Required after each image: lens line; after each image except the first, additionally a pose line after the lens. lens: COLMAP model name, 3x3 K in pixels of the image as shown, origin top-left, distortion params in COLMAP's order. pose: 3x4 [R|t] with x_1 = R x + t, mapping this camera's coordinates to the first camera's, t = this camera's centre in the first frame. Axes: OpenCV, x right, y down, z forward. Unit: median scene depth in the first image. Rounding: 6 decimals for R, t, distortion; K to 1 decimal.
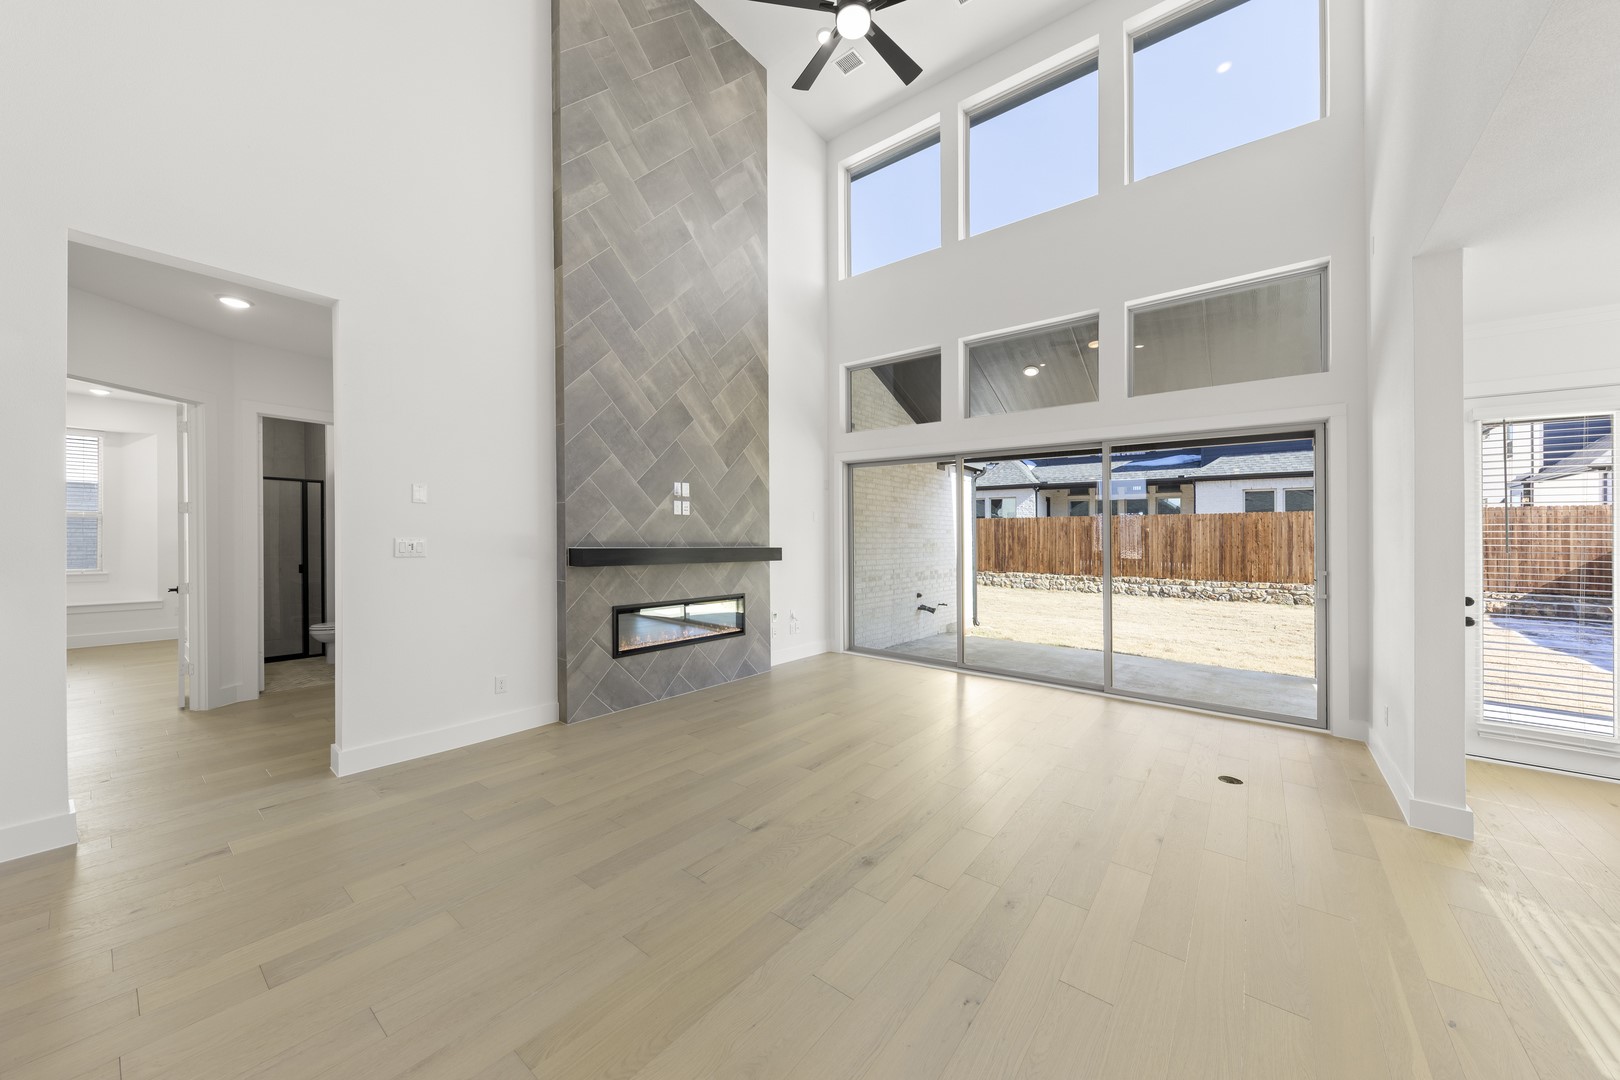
lens RADIAL K [[569.9, 0, 810.0], [0, 569.9, 540.0], [0, 0, 1]] dist [0.000672, -0.000001]
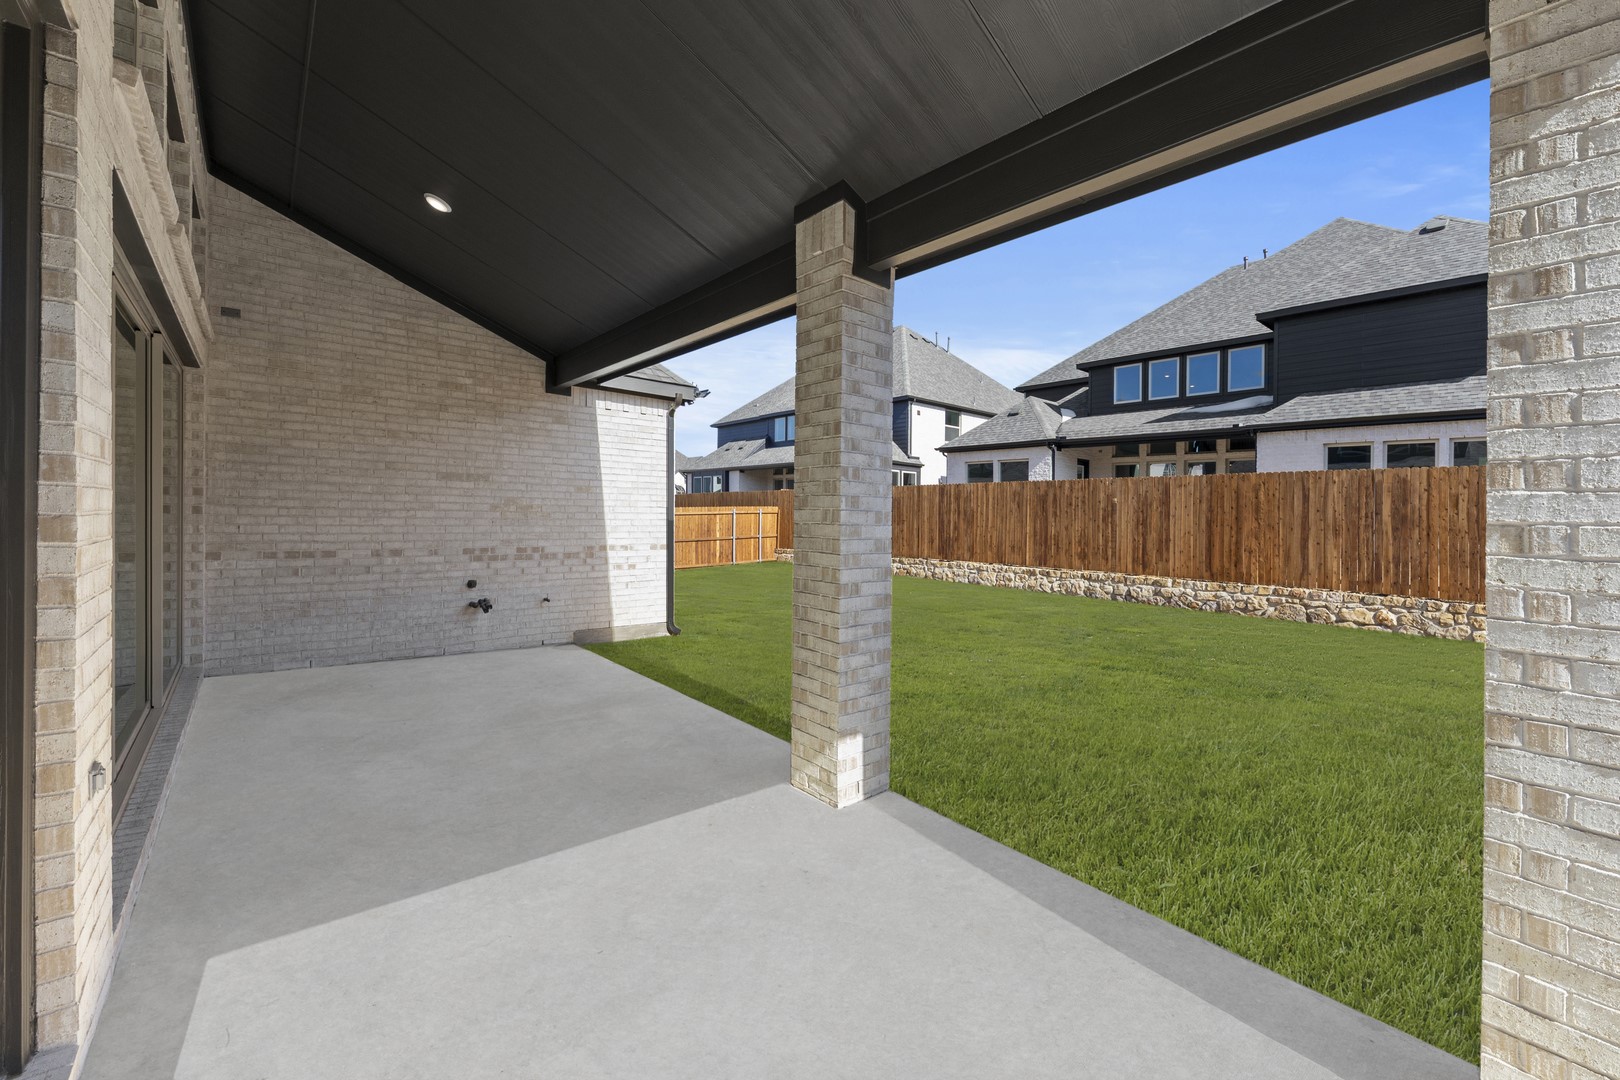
lens RADIAL K [[682.0, 0, 817.7], [0, 682.0, 515.9], [0, 0, 1]] dist [-0.000856, -0.000012]
pose [[0.986389, 0.015493, -0.163694, 0.414983], [-0.016320, 0.999860, -0.003709, 0.009195], [0.163614, 0.006330, 0.986504, 0.175323]]
